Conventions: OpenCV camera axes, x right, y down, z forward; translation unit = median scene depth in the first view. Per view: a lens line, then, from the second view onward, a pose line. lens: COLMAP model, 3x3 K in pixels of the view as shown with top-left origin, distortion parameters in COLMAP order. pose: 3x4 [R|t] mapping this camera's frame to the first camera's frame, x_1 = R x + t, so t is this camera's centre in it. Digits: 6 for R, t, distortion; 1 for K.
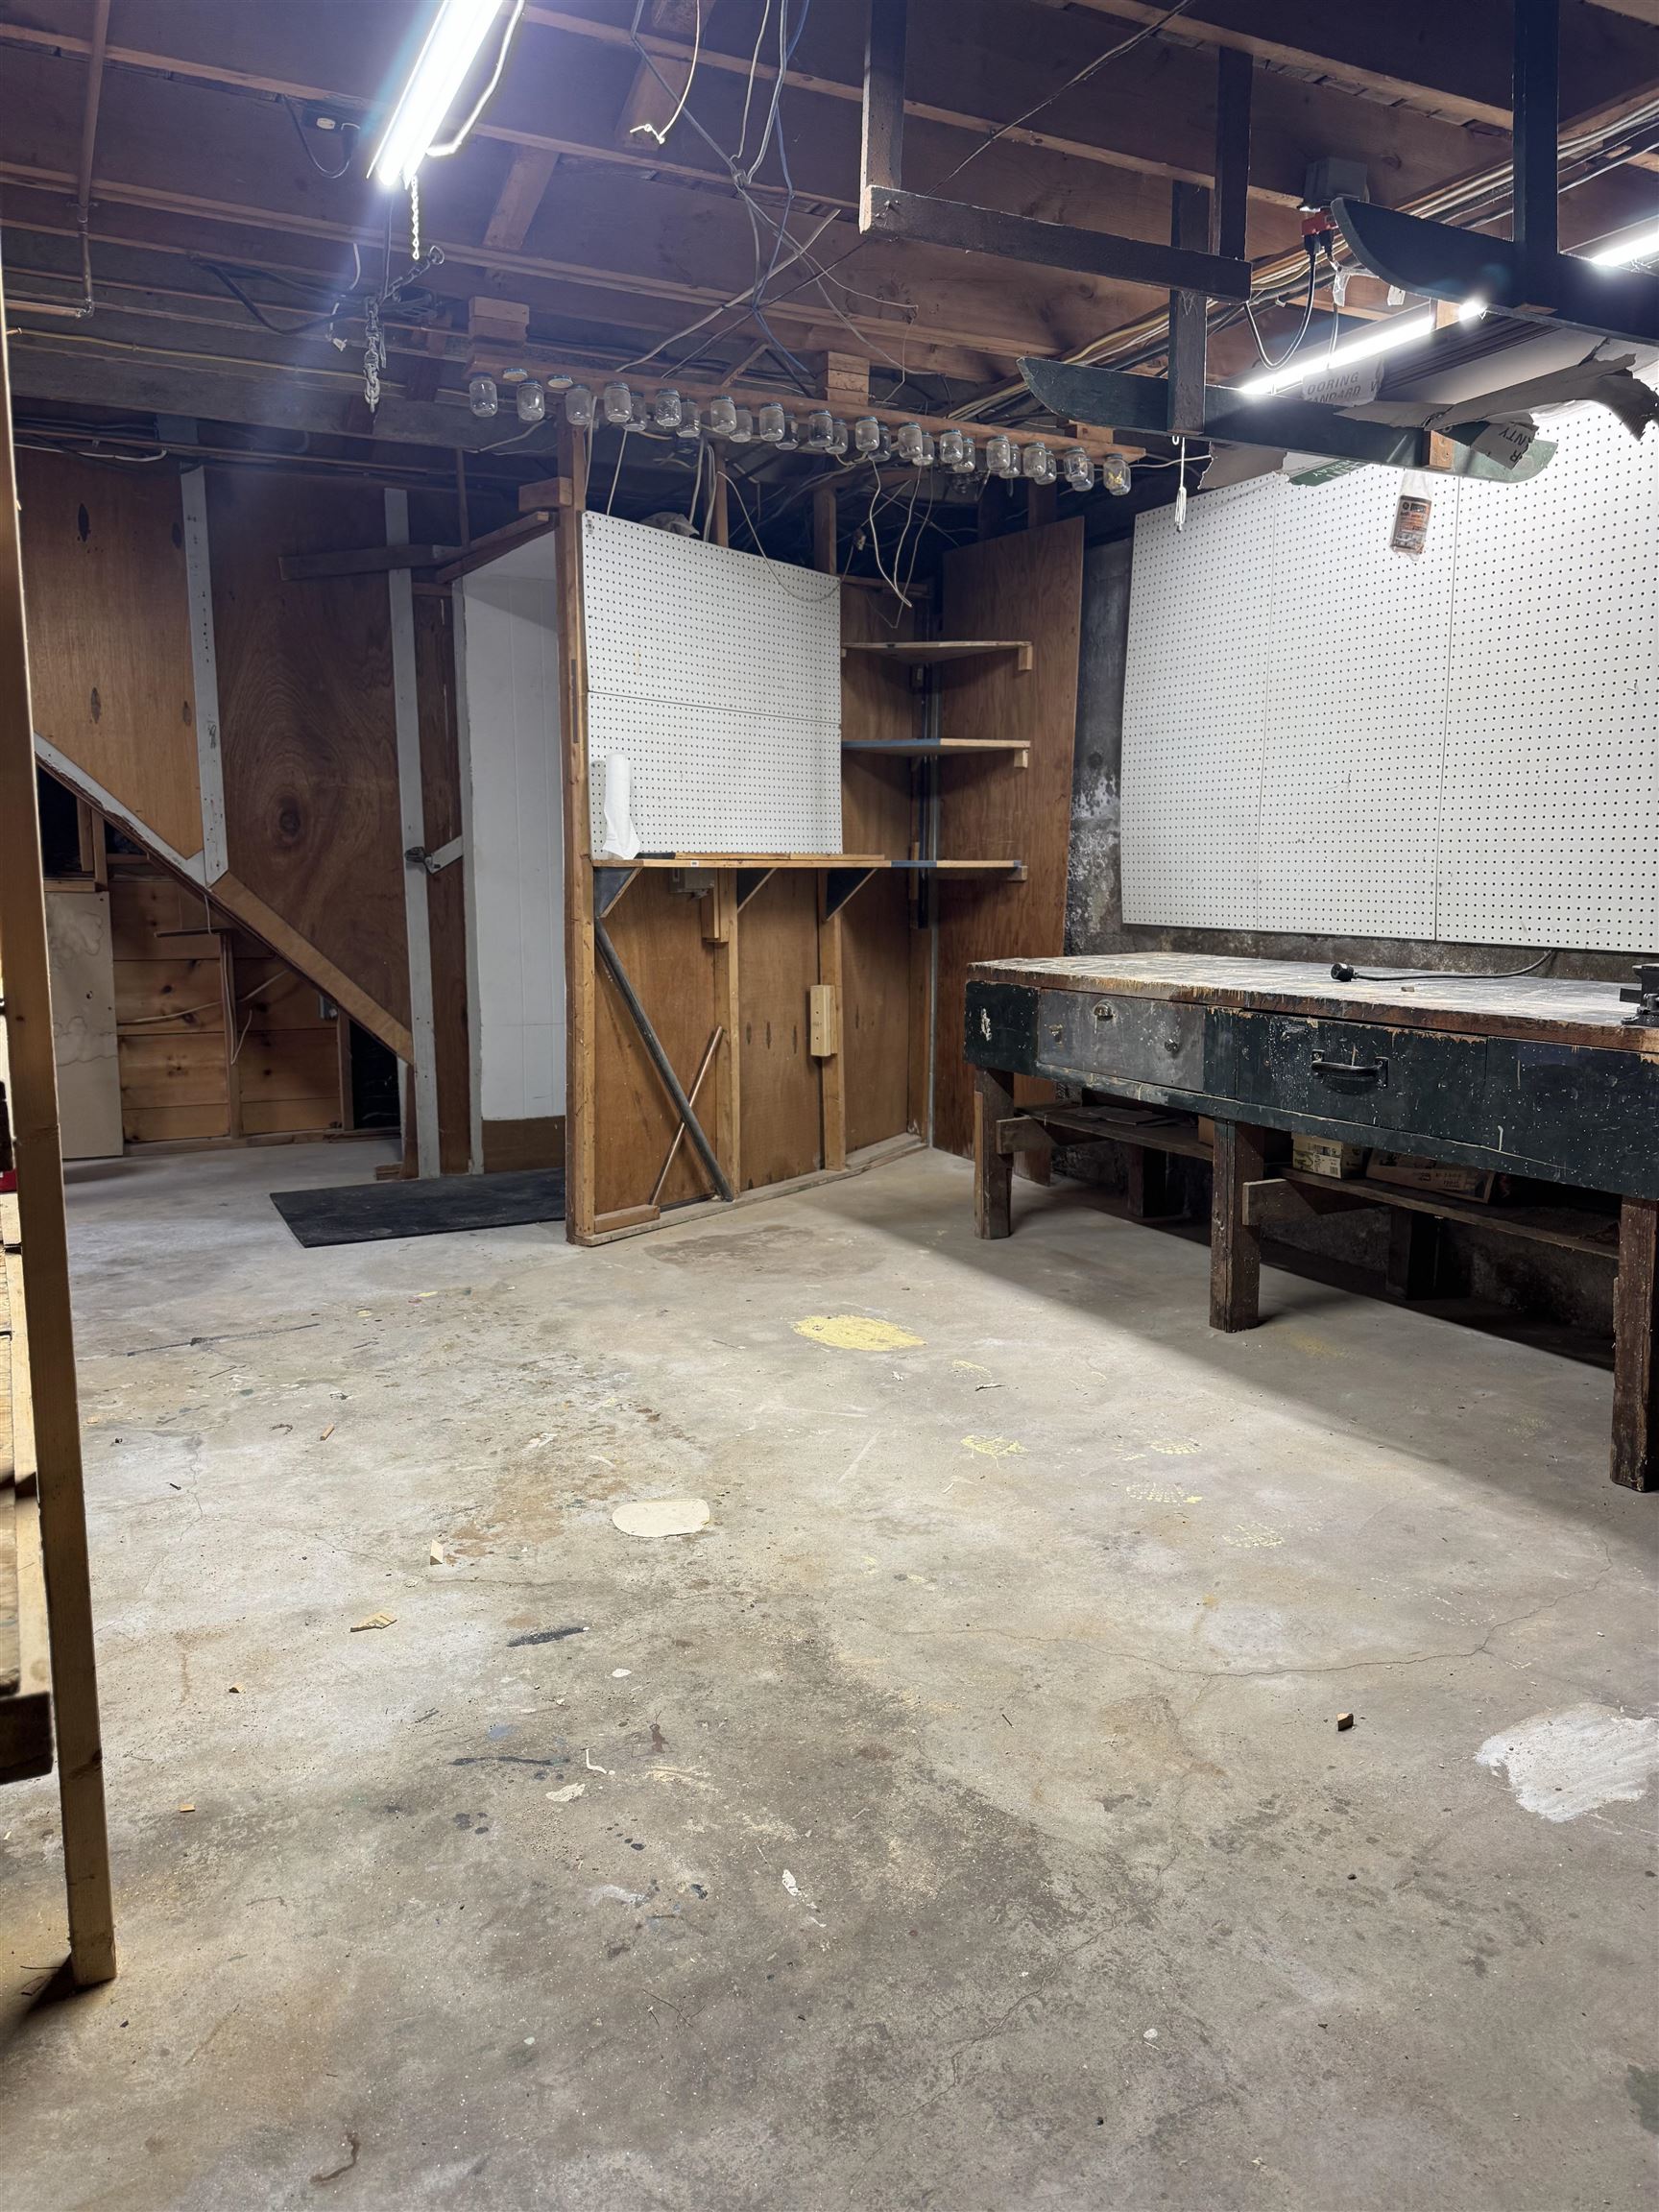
lens RADIAL K [[1562.3, 0, 829.5], [0, 1562.3, 1106.0], [0, 0, 1]] dist [0.079242, -0.115928]
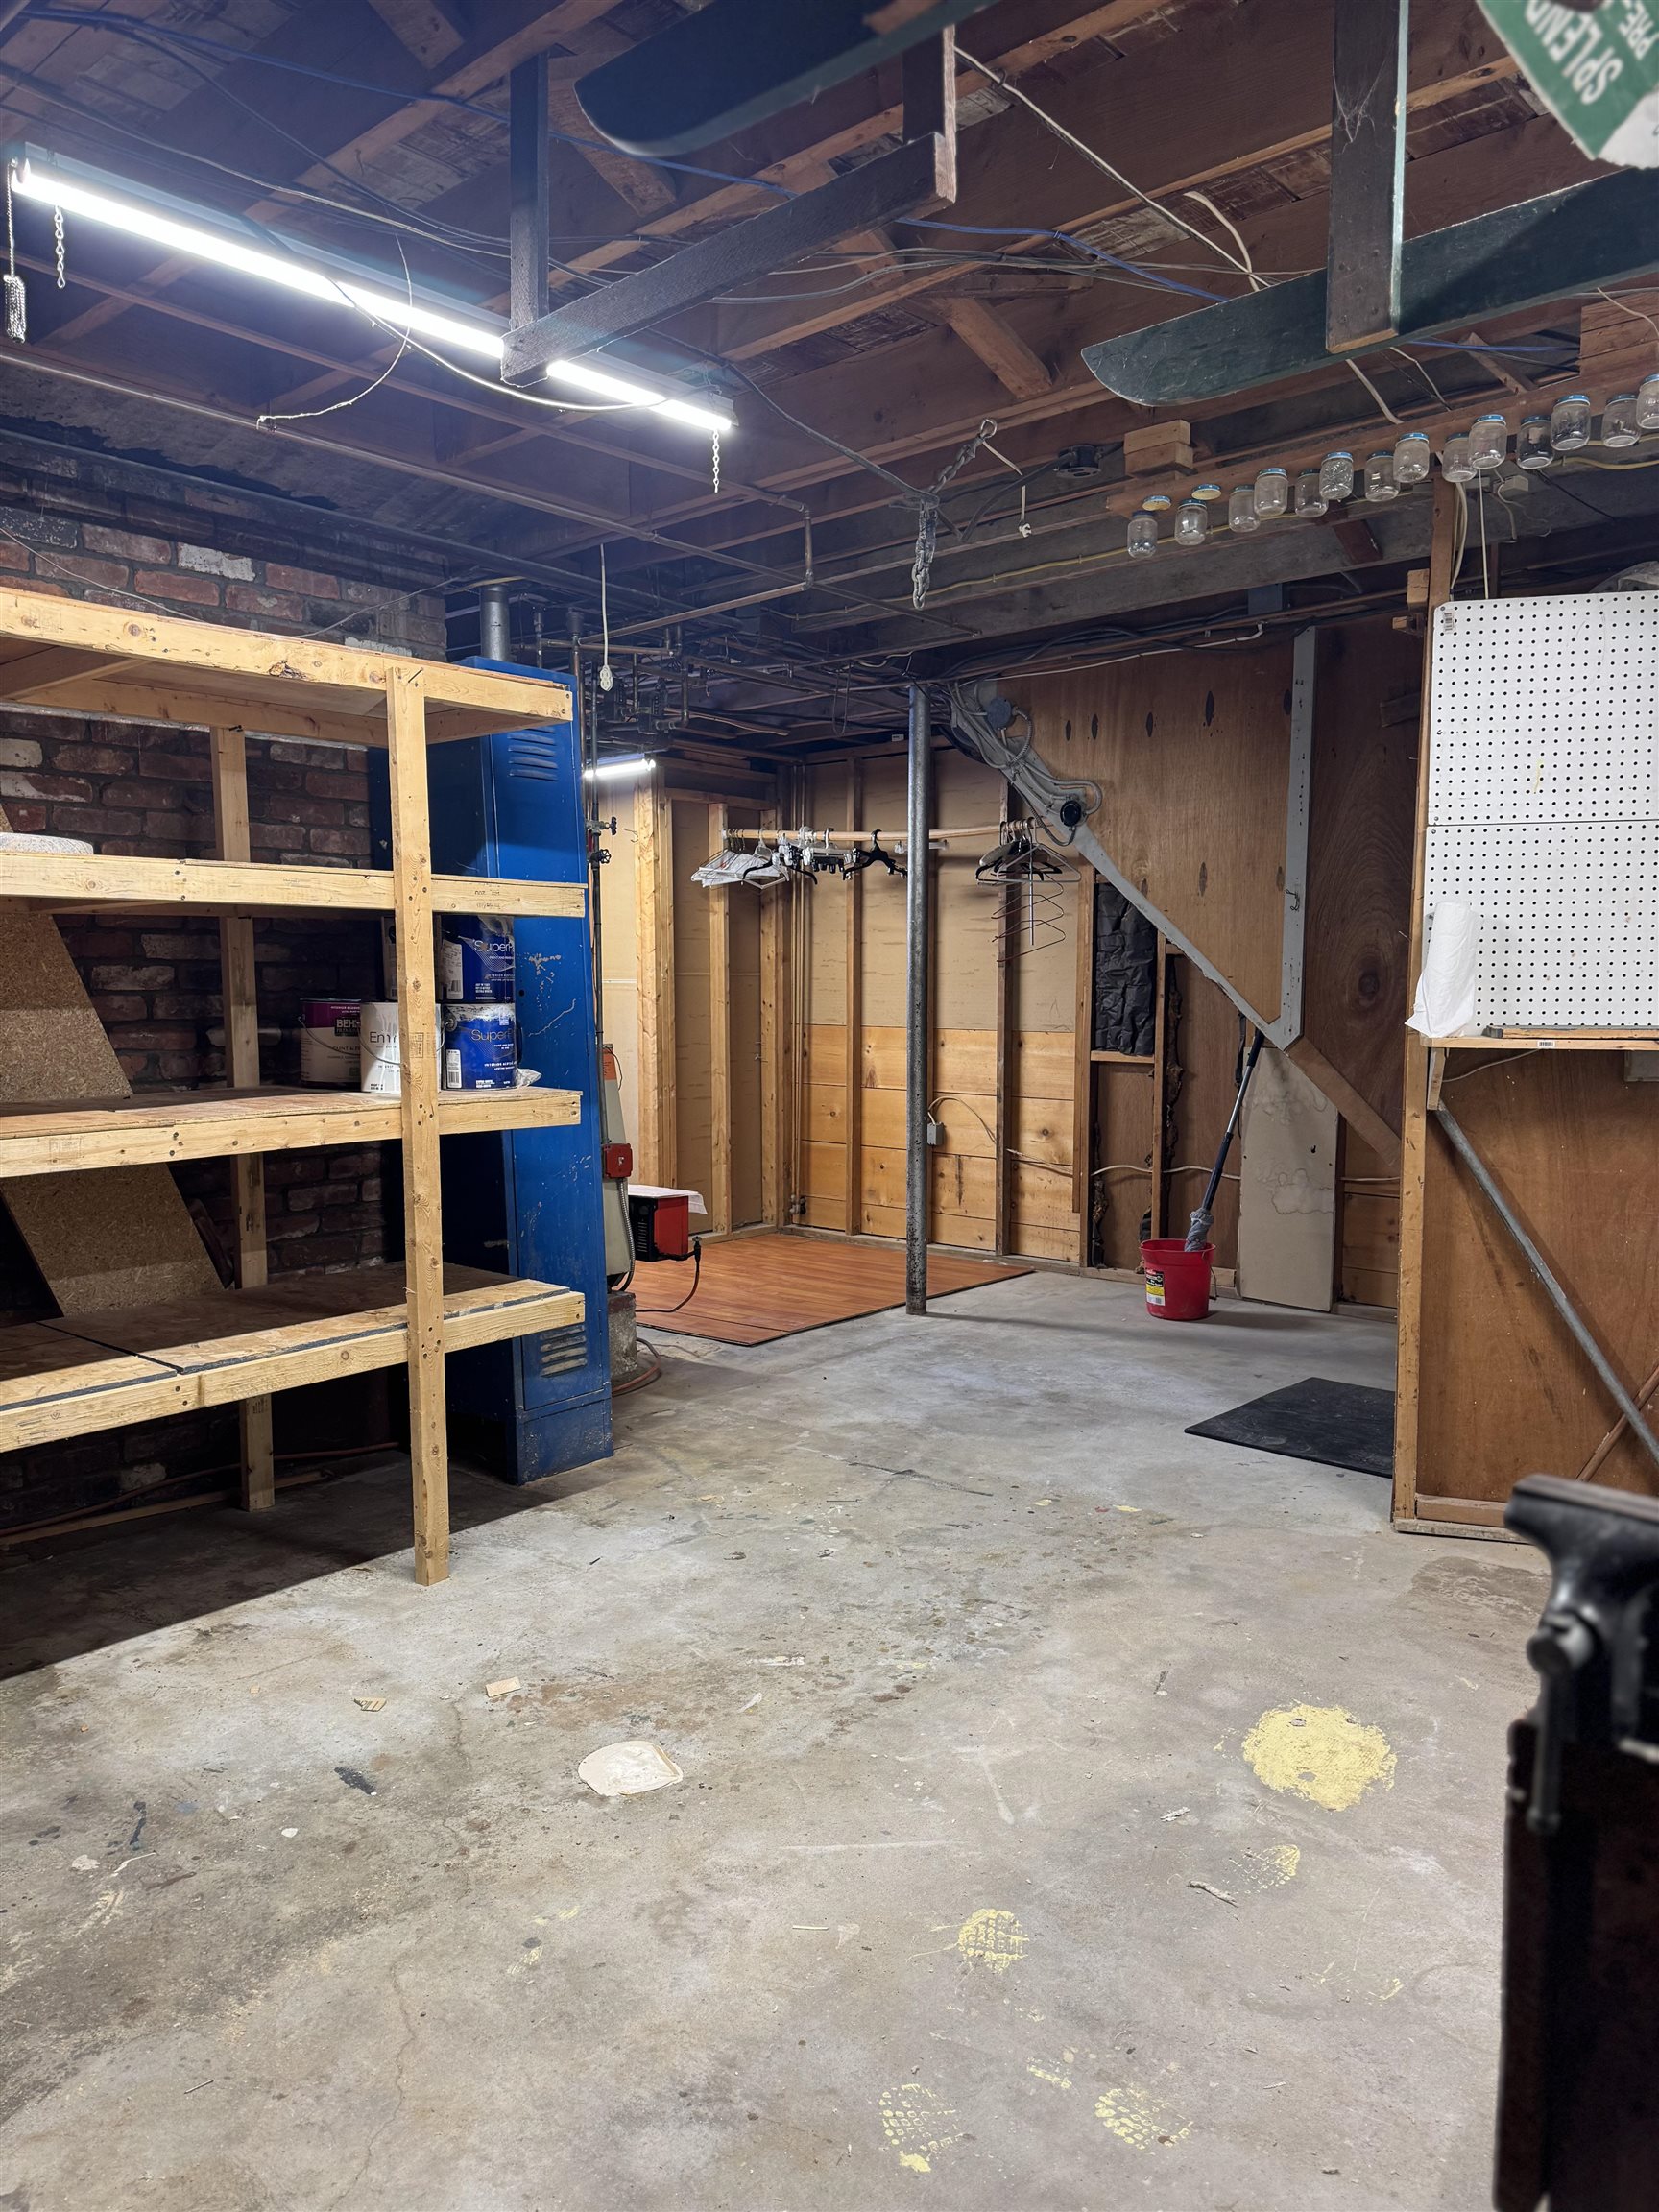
lens RADIAL K [[1551.0, 0, 828.5], [0, 1551.0, 1150.5], [0, 0, 1]] dist [0.077417, -0.114899]
pose [[0.364952, 0.105843, -0.924991, 0.670596], [-0.144944, 0.987862, 0.055850, -0.150378], [0.919675, 0.113689, 0.375863, 0.632088]]
